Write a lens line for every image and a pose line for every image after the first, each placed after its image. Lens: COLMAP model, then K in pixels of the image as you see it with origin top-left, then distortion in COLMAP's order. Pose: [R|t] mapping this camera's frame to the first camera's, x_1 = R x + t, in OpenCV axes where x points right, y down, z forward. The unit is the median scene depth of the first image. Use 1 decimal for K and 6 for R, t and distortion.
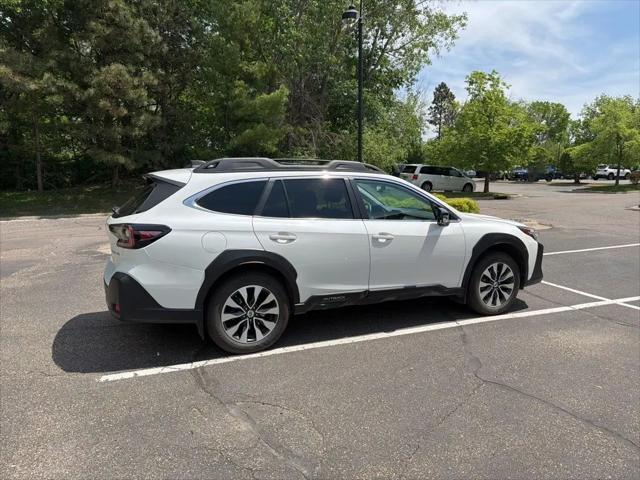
lens RADIAL K [[447.1, 0, 320.0], [0, 447.1, 240.0], [0, 0, 1]] dist [0.038274, -0.048821]
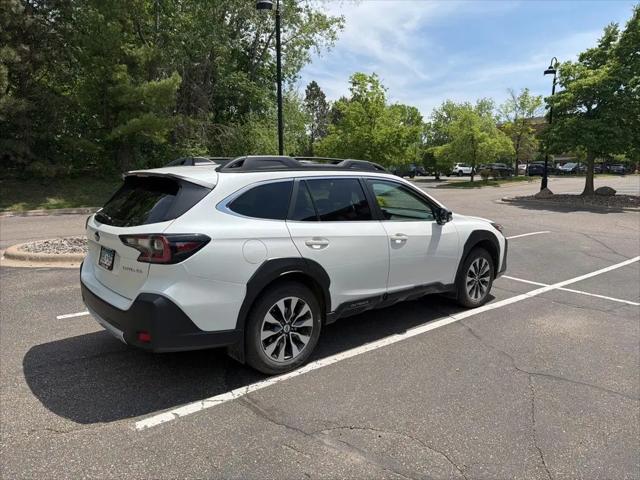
lens RADIAL K [[446.7, 0, 319.8], [0, 446.7, 237.5], [0, 0, 1]] dist [0.039230, -0.046909]
pose [[0.958576, -0.032786, 0.282944, -0.266592], [0.030871, 0.999460, 0.011224, -0.021164], [-0.283160, -0.002024, 0.959071, 0.088574]]
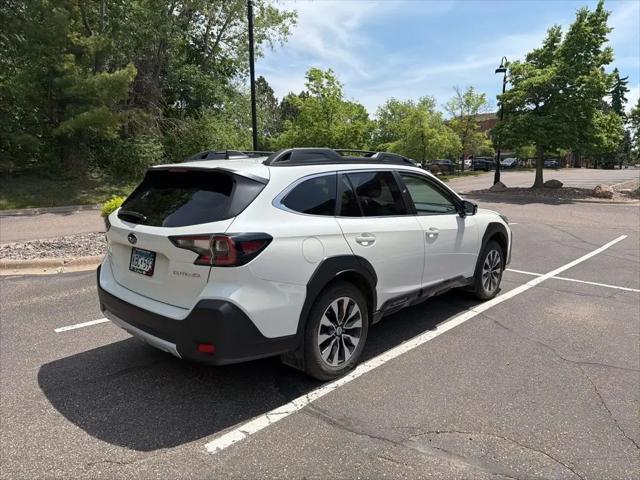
lens RADIAL K [[446.9, 0, 320.4], [0, 446.9, 234.6], [0, 0, 1]] dist [0.044327, -0.061070]
pose [[0.917413, -0.056774, 0.393866, -0.402174], [0.054339, 0.998372, 0.017342, -0.027552], [-0.394209, 0.005492, 0.919004, 0.177834]]
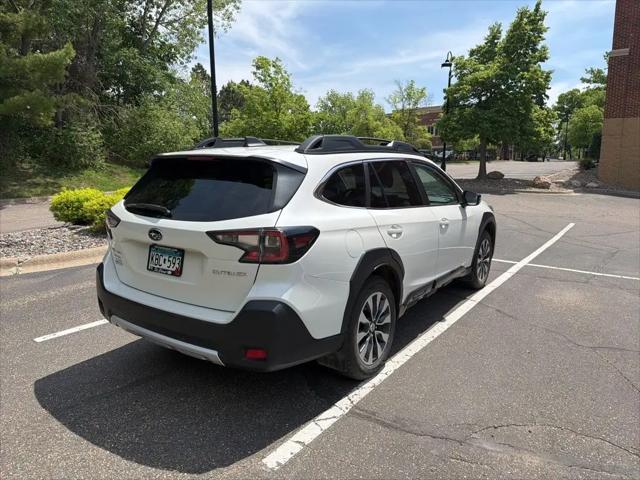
lens RADIAL K [[446.9, 0, 320.4], [0, 446.9, 234.6], [0, 0, 1]] dist [0.044327, -0.061070]
pose [[0.855917, -0.079837, 0.510913, -0.501327], [0.066876, 0.996803, 0.043727, -0.035919], [-0.512771, -0.003259, 0.858520, 0.271332]]
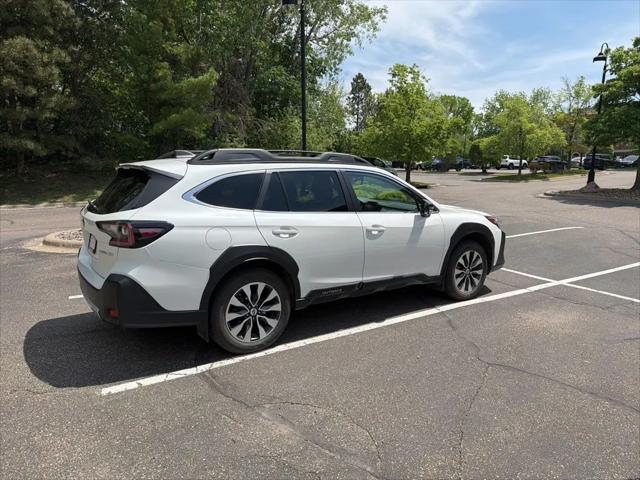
lens RADIAL K [[447.1, 0, 320.0], [0, 447.1, 240.0], [0, 0, 1]] dist [0.038274, -0.048821]
pose [[0.983325, -0.023099, 0.180381, -0.144514], [0.018350, 0.999441, 0.027952, -0.010973], [-0.180926, -0.024175, 0.983200, 0.022751]]
